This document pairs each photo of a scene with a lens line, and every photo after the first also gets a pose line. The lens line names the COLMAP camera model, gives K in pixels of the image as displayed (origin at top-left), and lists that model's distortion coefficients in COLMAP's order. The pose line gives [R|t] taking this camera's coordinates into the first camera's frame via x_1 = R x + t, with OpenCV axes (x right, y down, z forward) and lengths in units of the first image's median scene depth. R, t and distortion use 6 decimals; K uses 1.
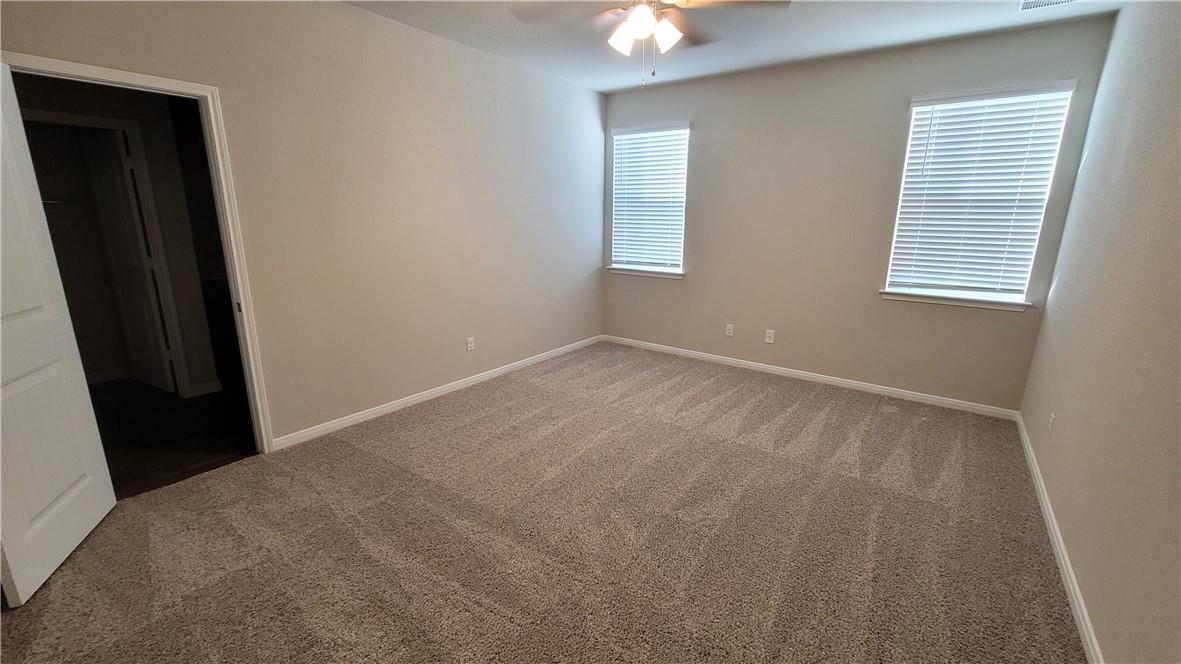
lens RADIAL K [[486.5, 0, 583.6], [0, 486.5, 334.2], [0, 0, 1]] dist [-0.001654, -0.000072]
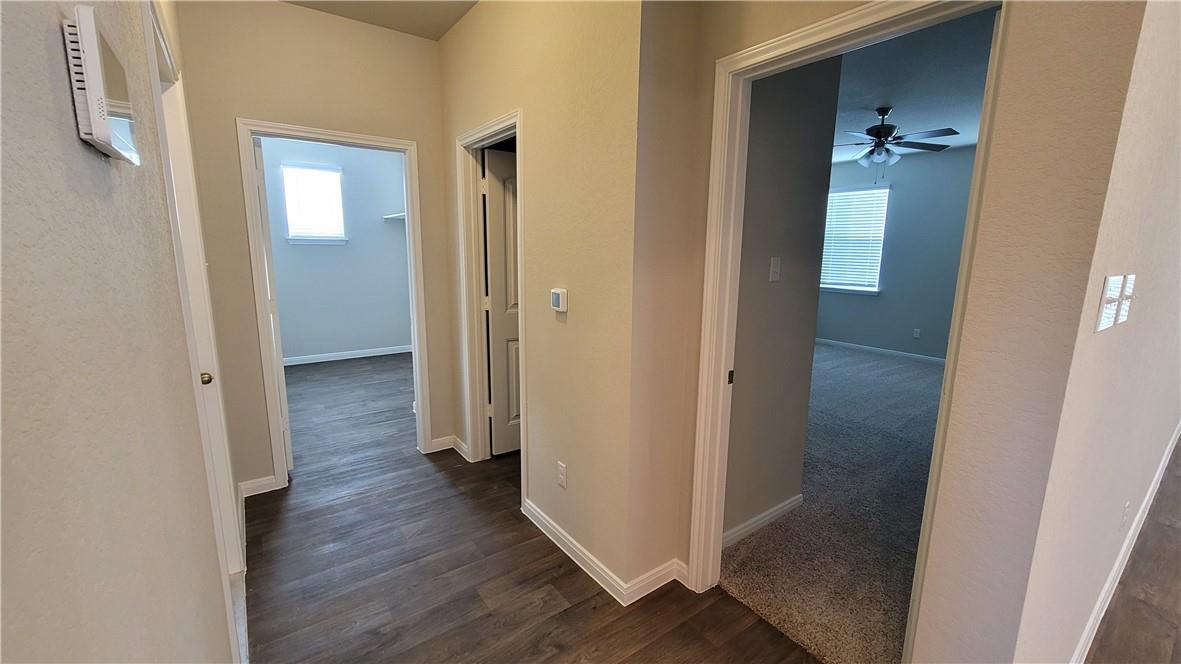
lens RADIAL K [[486.5, 0, 591.3], [0, 486.5, 338.4], [0, 0, 1]] dist [-0.001654, -0.000072]
pose [[0.959761, 0.051712, -0.276016, -0.230308], [-0.068709, 0.996267, -0.052262, 0.164983], [0.272283, 0.069124, 0.959731, -0.643767]]
